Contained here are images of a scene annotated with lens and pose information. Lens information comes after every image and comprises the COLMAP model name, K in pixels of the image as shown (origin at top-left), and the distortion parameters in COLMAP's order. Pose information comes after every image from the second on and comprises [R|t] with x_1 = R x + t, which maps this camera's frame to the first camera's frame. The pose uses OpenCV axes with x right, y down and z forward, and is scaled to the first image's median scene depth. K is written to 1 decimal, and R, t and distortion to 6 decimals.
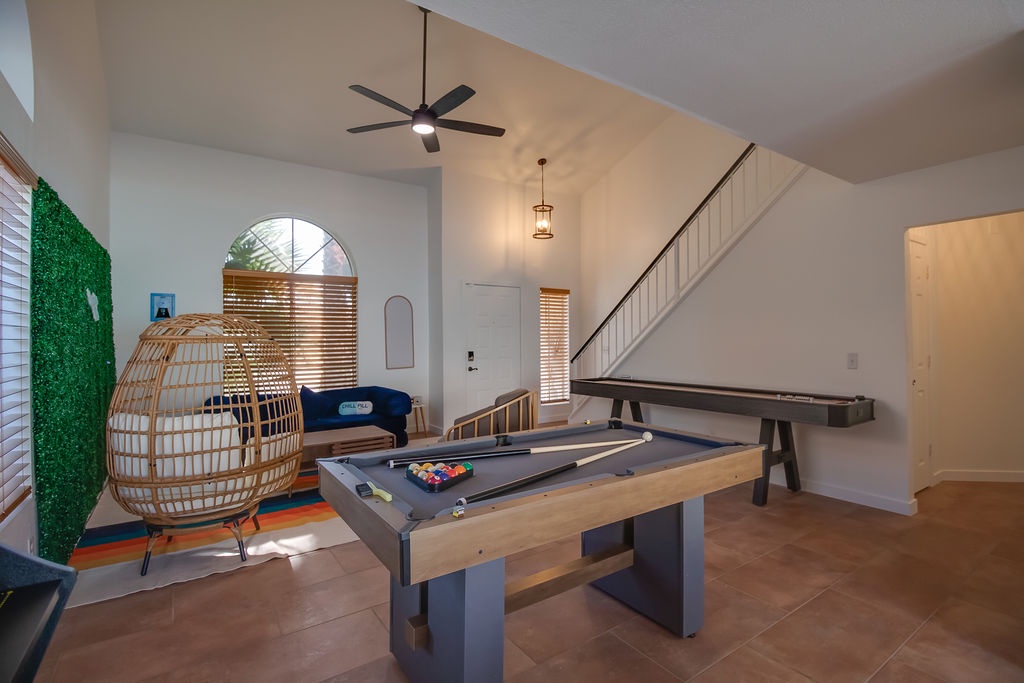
lens RADIAL K [[489.1, 0, 516.8], [0, 489.1, 334.5], [0, 0, 1]] dist [-0.018977, -0.000695]
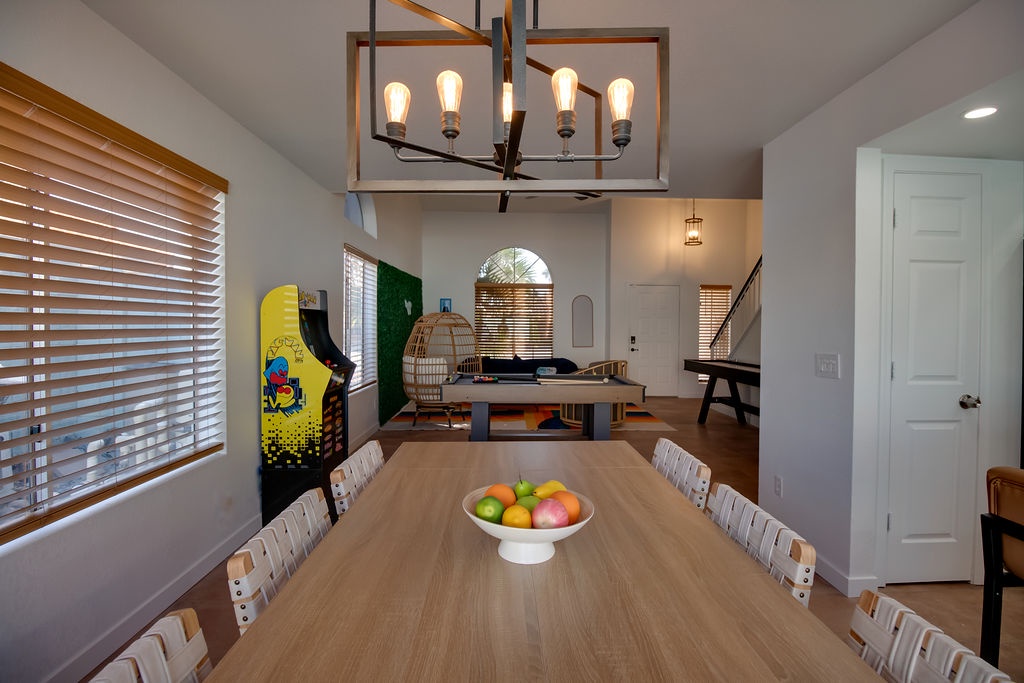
lens RADIAL K [[489.1, 0, 510.0], [0, 489.1, 339.7], [0, 0, 1]] dist [-0.018977, -0.000695]
pose [[0.823566, 0.029445, -0.566456, 0.822027], [-0.008683, 0.999189, 0.039316, -0.011476], [0.567155, -0.027461, 0.823153, -0.587557]]
